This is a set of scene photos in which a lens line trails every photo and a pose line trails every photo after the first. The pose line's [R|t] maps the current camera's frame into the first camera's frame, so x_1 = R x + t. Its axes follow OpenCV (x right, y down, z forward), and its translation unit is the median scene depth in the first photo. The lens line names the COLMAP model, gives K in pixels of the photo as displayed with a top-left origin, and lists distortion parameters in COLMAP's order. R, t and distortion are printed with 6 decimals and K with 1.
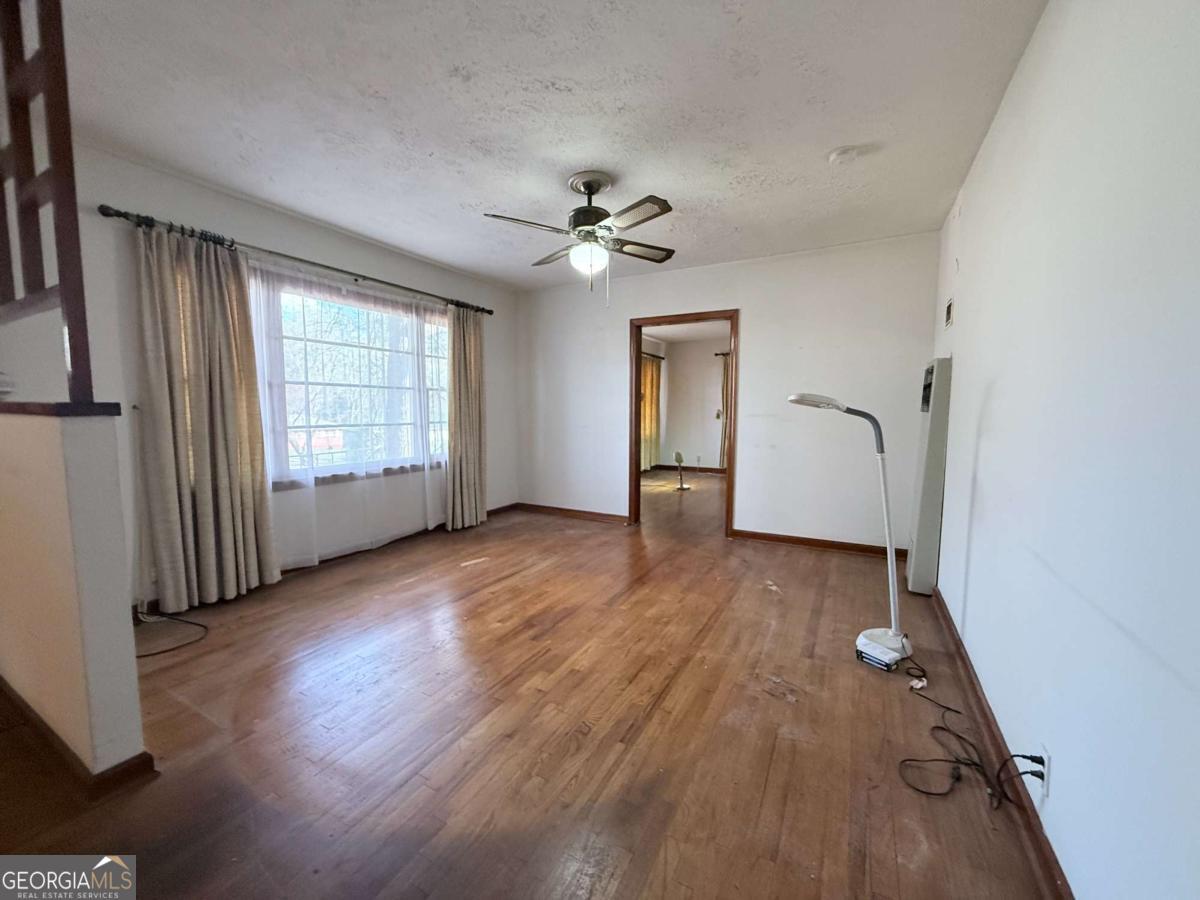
lens RADIAL K [[475.9, 0, 601.2], [0, 475.9, 452.6], [0, 0, 1]] dist [0.002589, -0.000541]
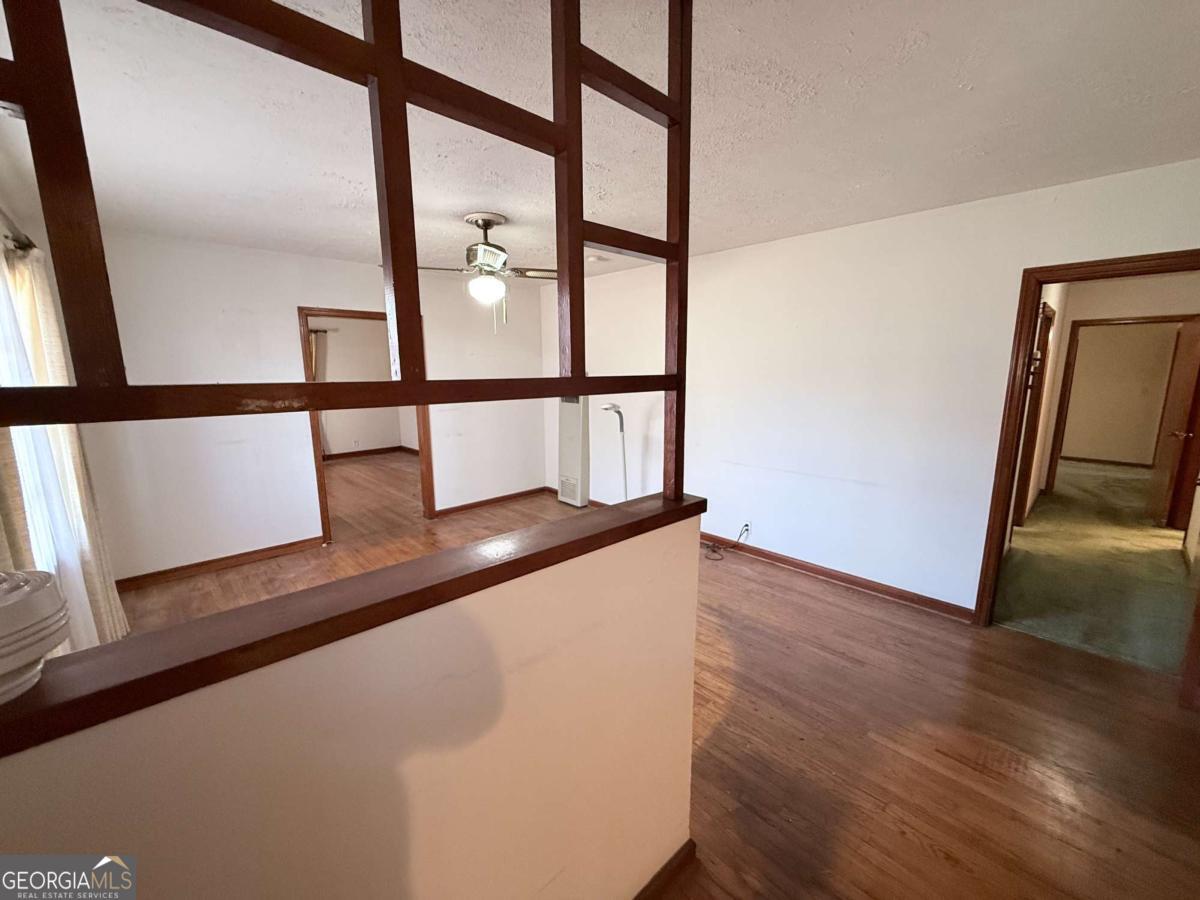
lens RADIAL K [[475.9, 0, 607.2], [0, 475.9, 449.1], [0, 0, 1]] dist [0.002589, -0.000541]
pose [[0.286370, -0.167956, 0.943283, -0.704775], [0.086529, 0.985026, 0.149119, -0.127619], [-0.954204, 0.038918, 0.296615, 0.291093]]
